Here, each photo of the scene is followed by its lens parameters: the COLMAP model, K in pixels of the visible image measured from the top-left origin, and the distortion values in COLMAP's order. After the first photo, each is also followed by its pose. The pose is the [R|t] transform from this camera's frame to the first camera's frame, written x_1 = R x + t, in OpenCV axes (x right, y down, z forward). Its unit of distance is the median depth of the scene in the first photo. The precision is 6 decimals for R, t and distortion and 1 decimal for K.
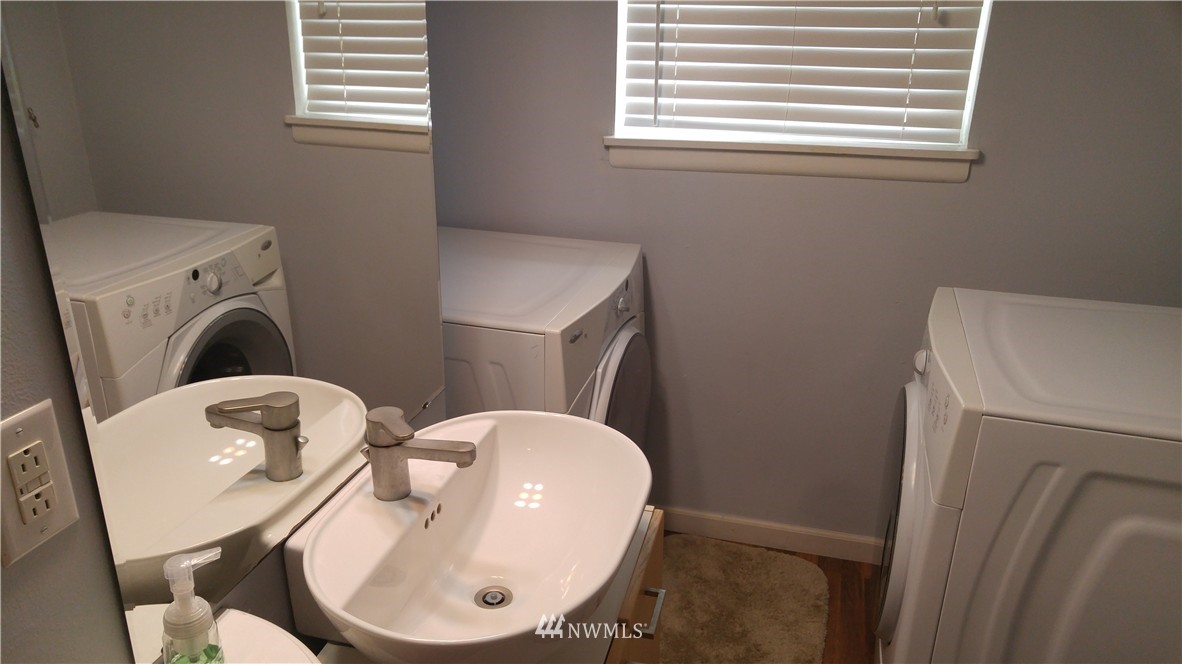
lens RADIAL K [[826.1, 0, 587.4], [0, 826.1, 335.3], [0, 0, 1]] dist [0.018386, -0.001006]
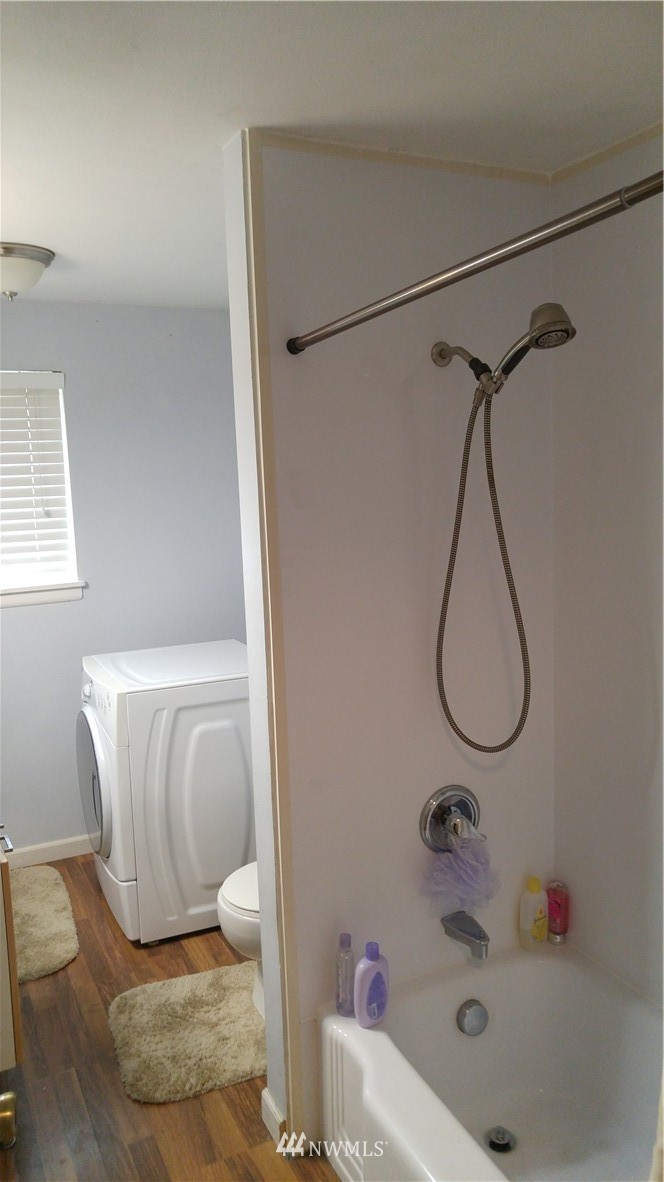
lens RADIAL K [[826.1, 0, 332.2], [0, 826.1, 594.2], [0, 0, 1]] dist [0.018386, -0.001006]
pose [[0.711786, -0.110419, 0.693663, -0.395671], [0.293890, 0.943783, -0.151335, 0.234751], [-0.637957, 0.311579, 0.704222, -0.599997]]
